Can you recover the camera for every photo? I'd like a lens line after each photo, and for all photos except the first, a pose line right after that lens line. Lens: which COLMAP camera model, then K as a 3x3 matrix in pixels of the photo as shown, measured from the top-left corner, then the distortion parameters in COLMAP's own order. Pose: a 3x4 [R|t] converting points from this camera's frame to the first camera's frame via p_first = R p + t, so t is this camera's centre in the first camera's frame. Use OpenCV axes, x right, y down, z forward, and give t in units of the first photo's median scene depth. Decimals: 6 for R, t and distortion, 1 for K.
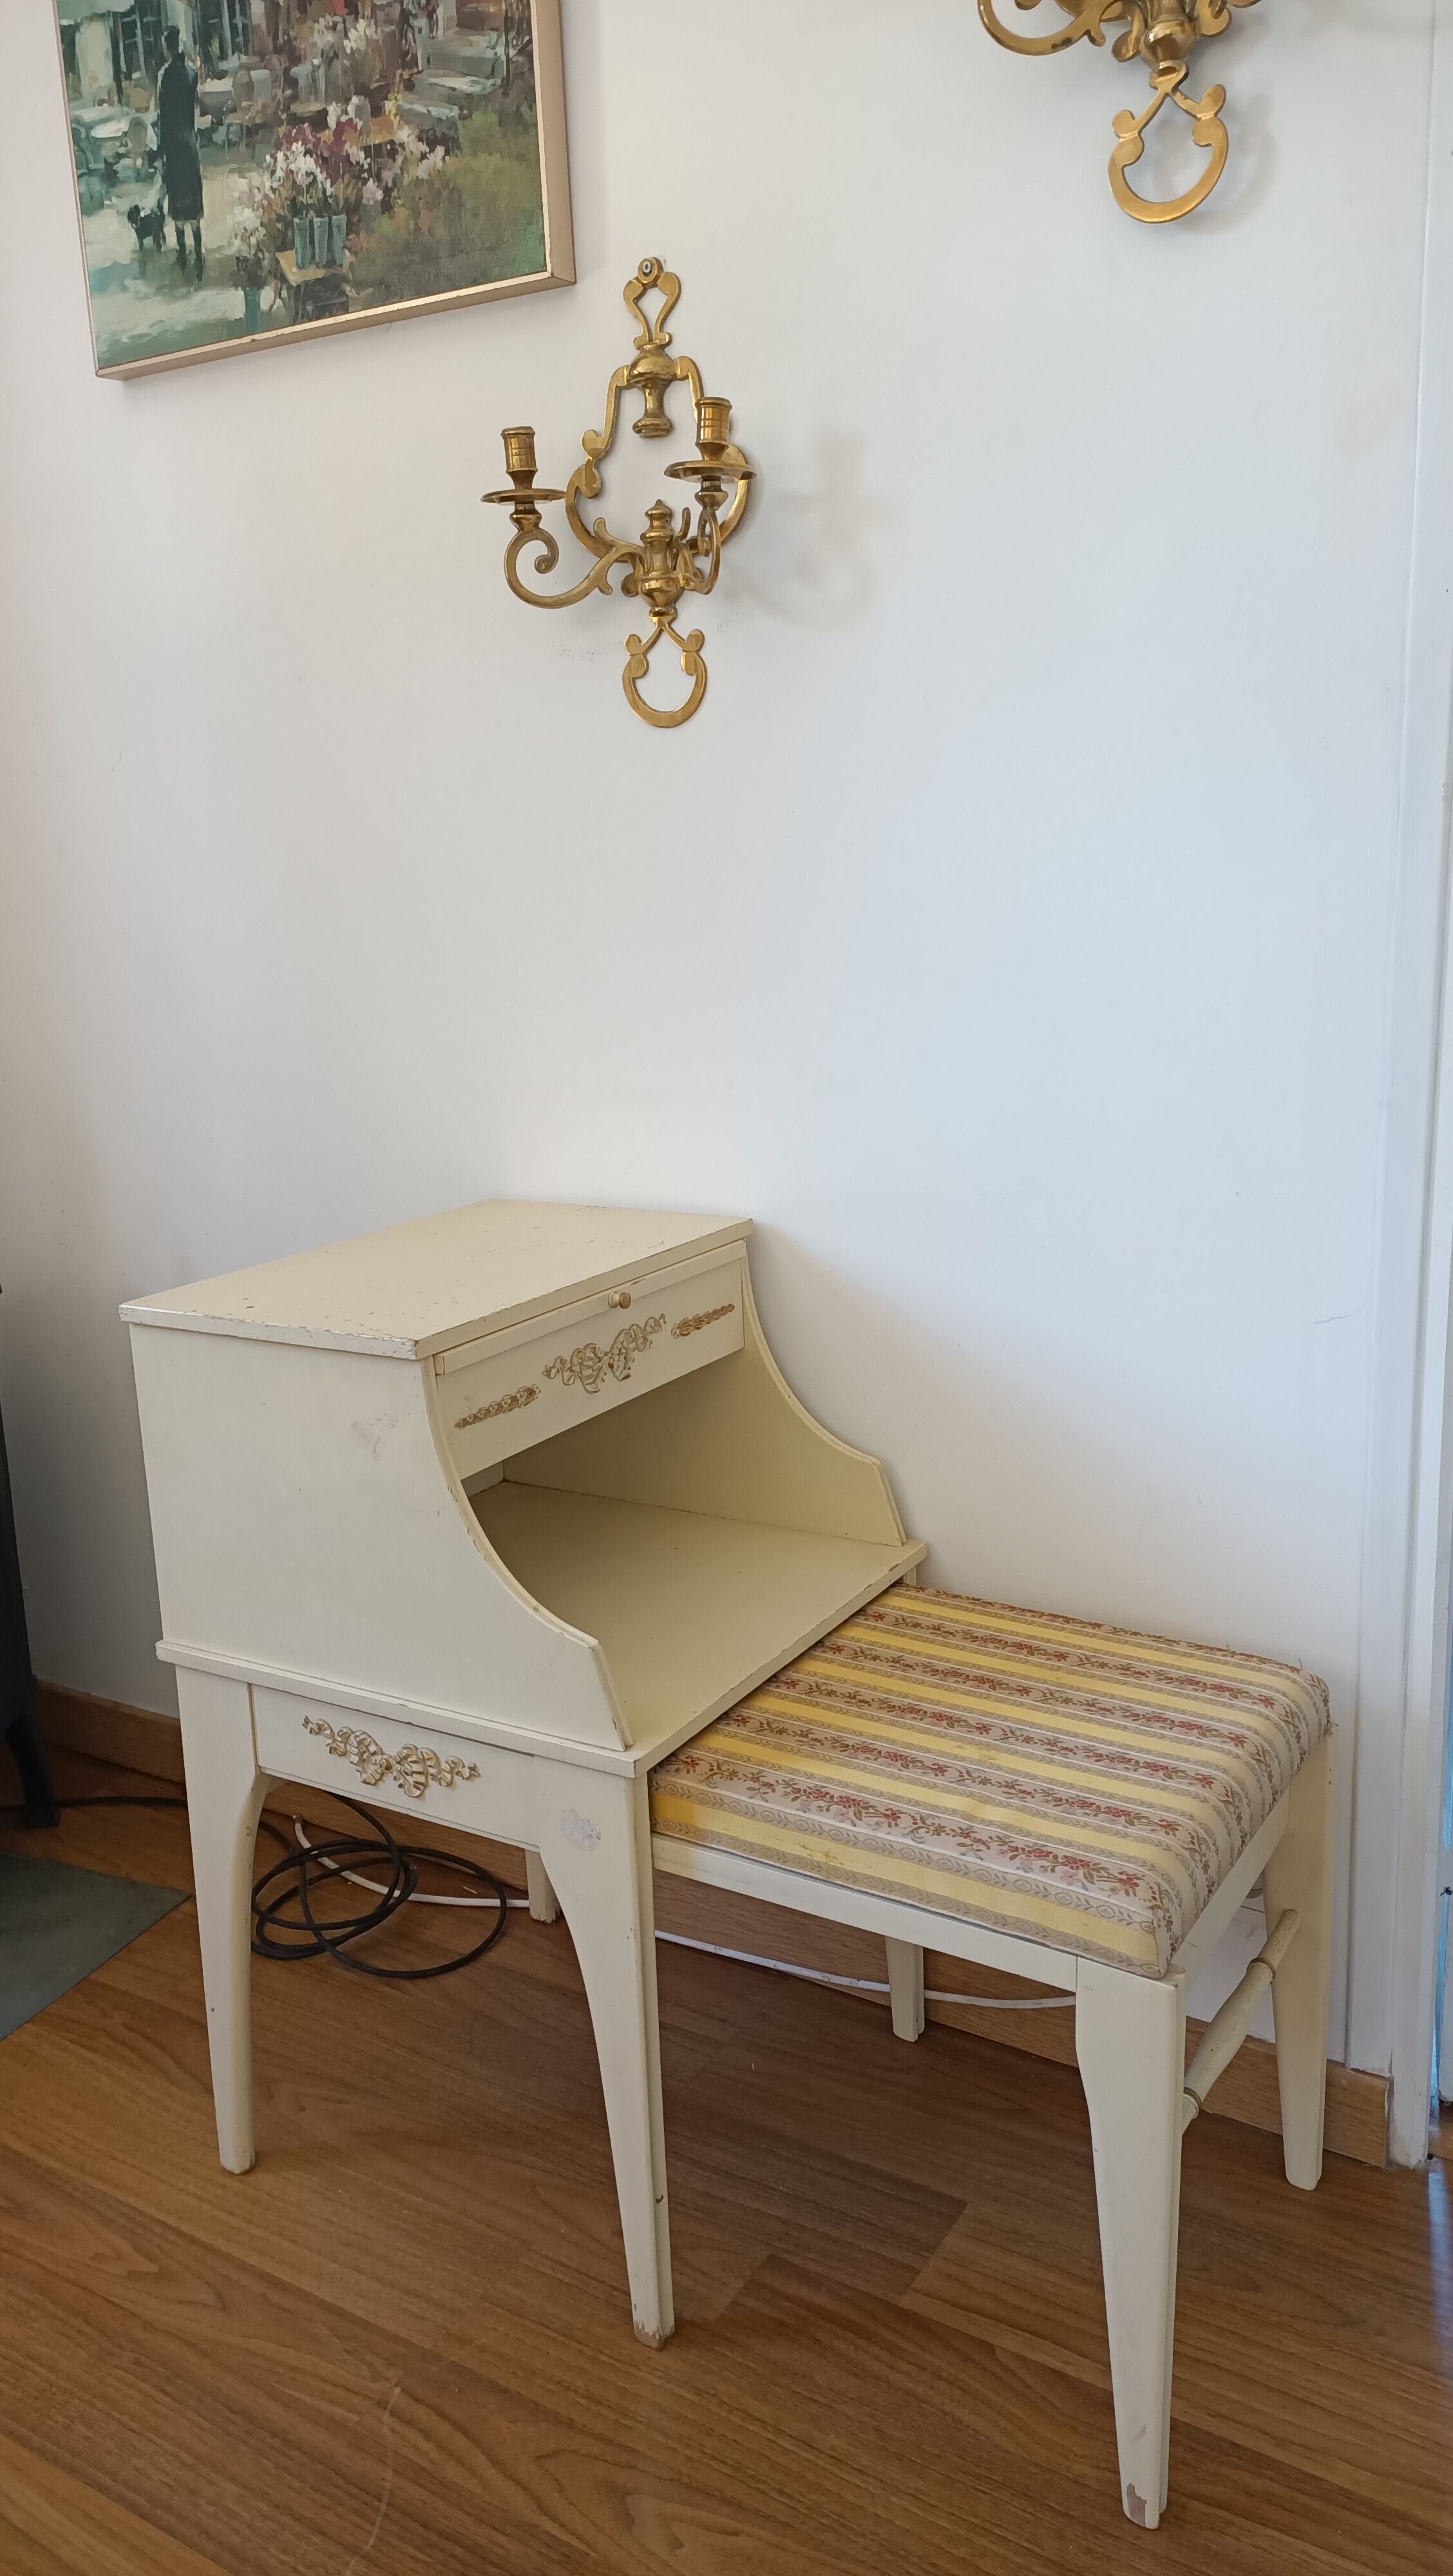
lens RADIAL K [[1974.4, 0, 725.3], [0, 1974.4, 1300.1], [0, 0, 1]] dist [0.033125, -0.054886]
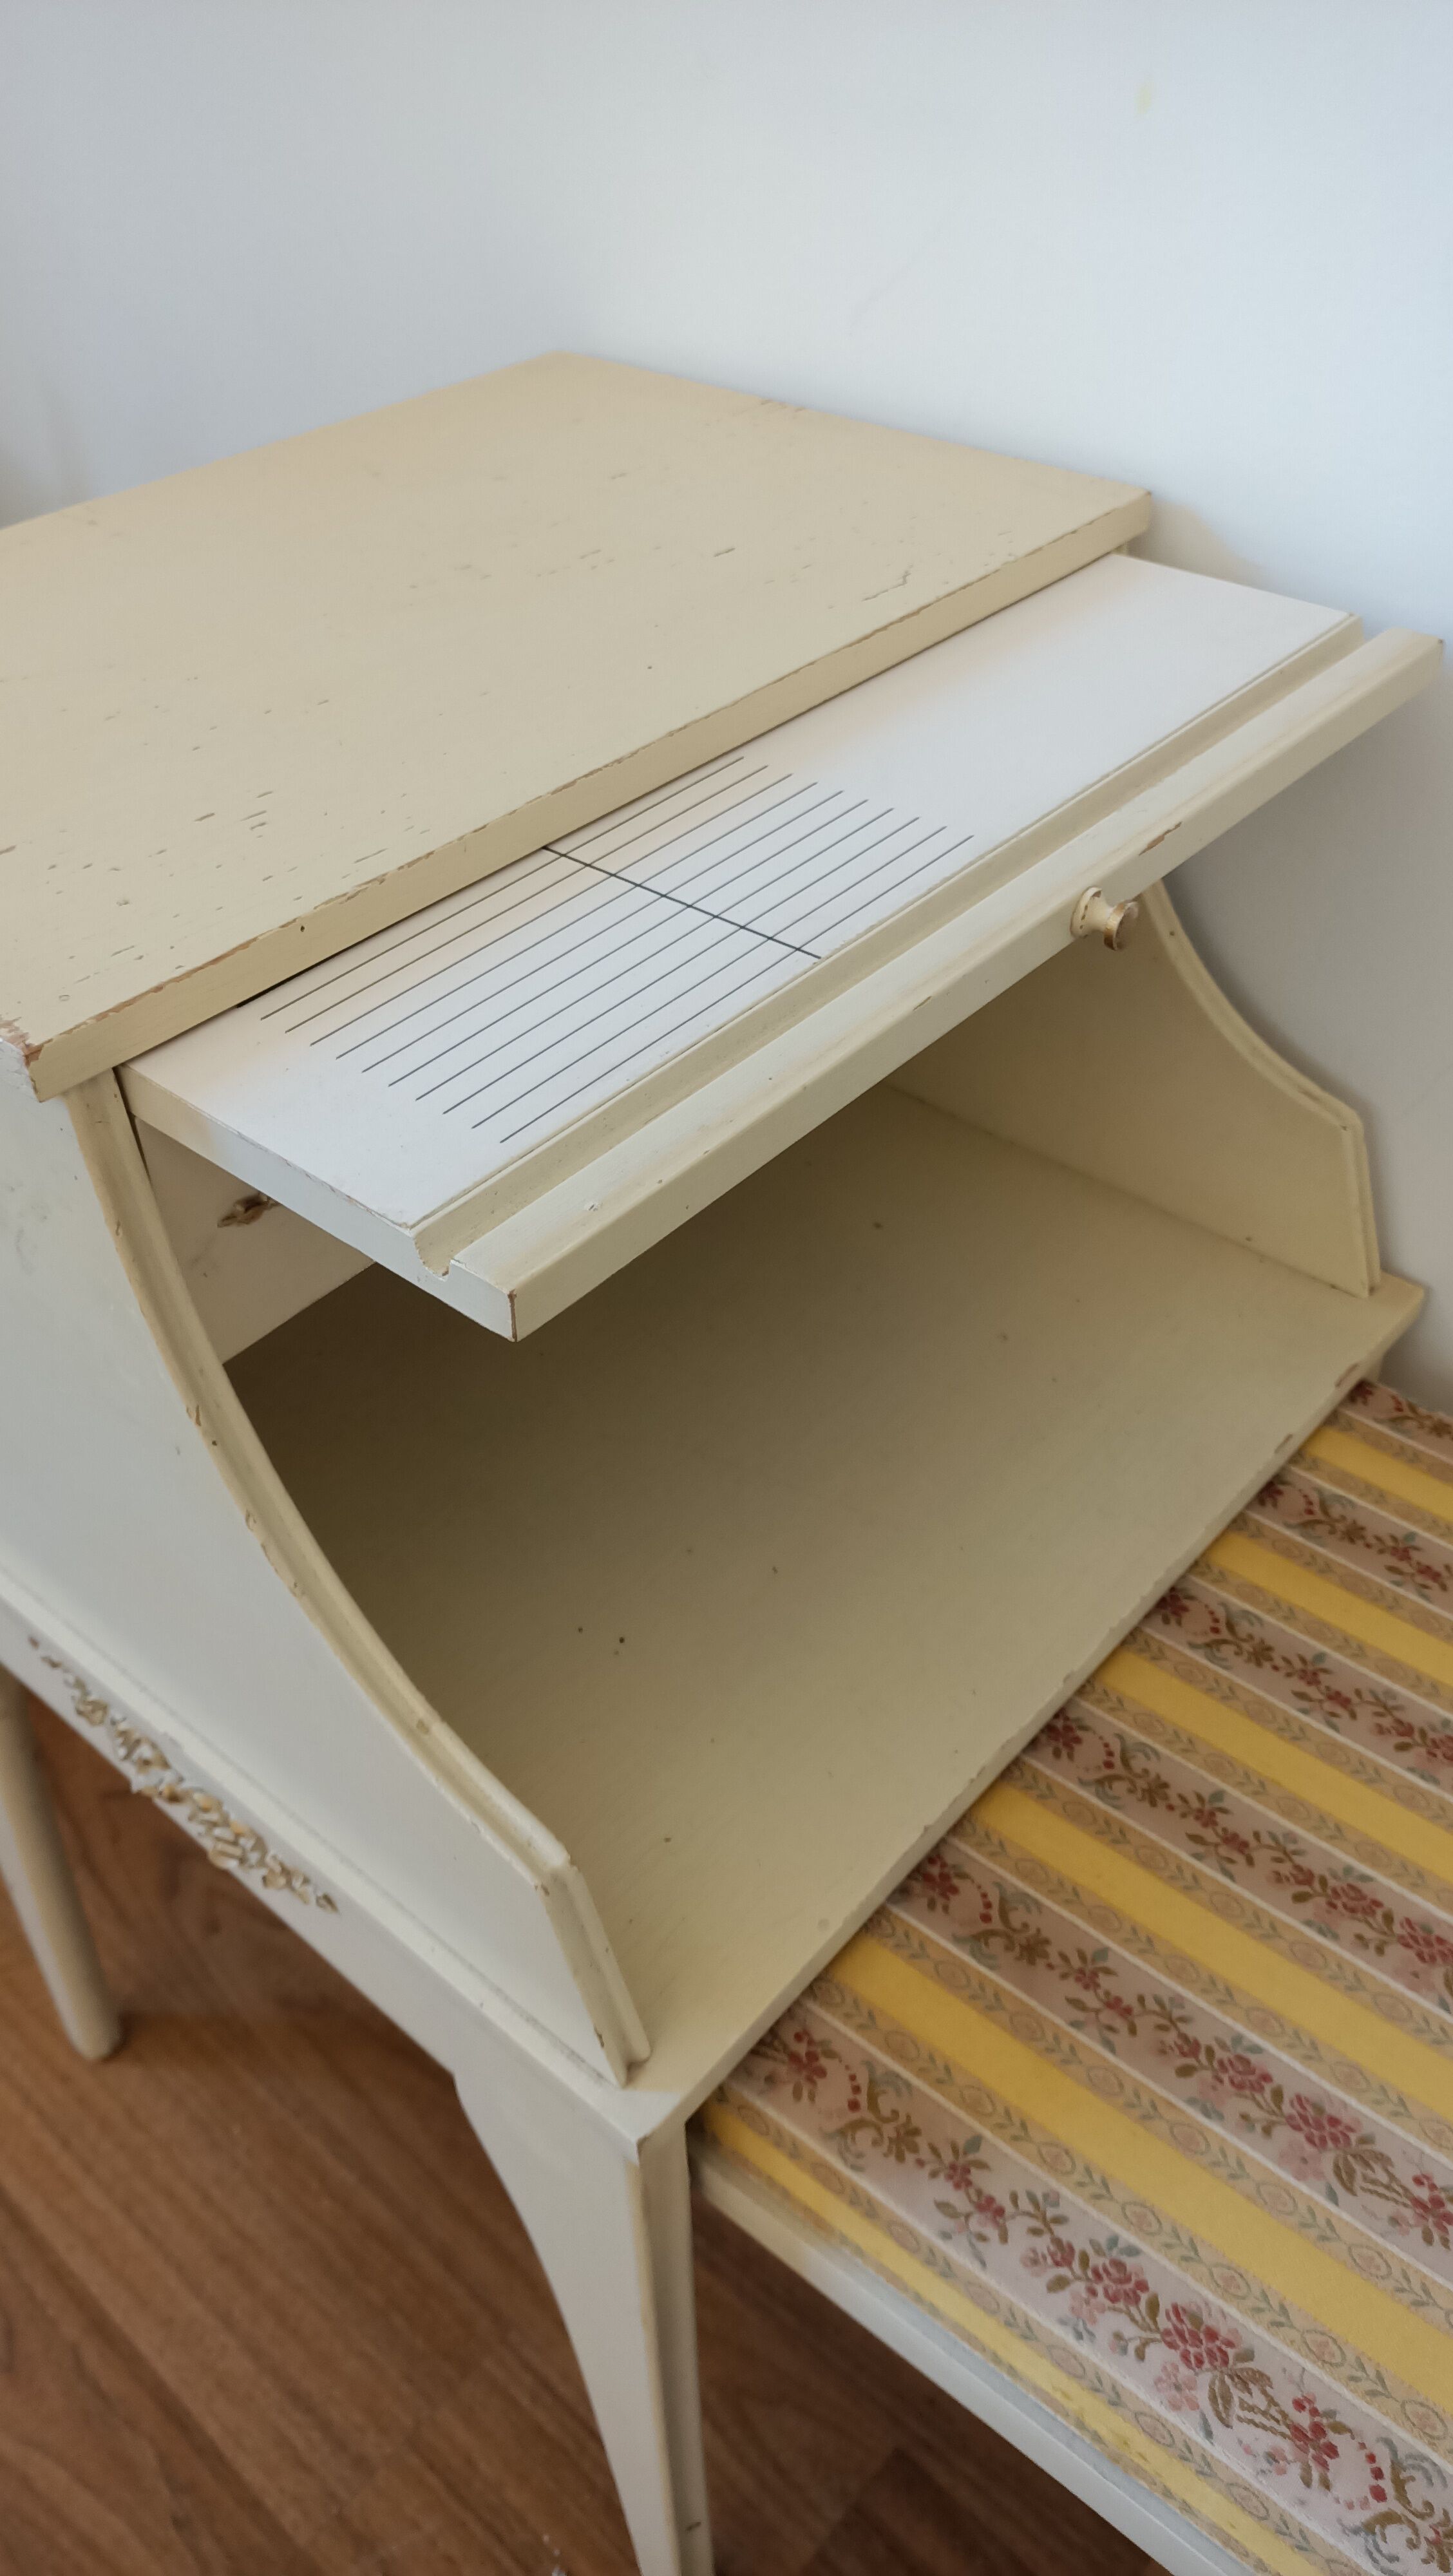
lens RADIAL K [[1974.4, 0, 725.3], [0, 1974.4, 1300.1], [0, 0, 1]] dist [0.033125, -0.054886]
pose [[0.992533, 0.096246, -0.074934, -0.018308], [-0.052890, 0.893155, 0.446628, -0.088204], [0.109914, -0.439329, 0.891576, 0.690428]]
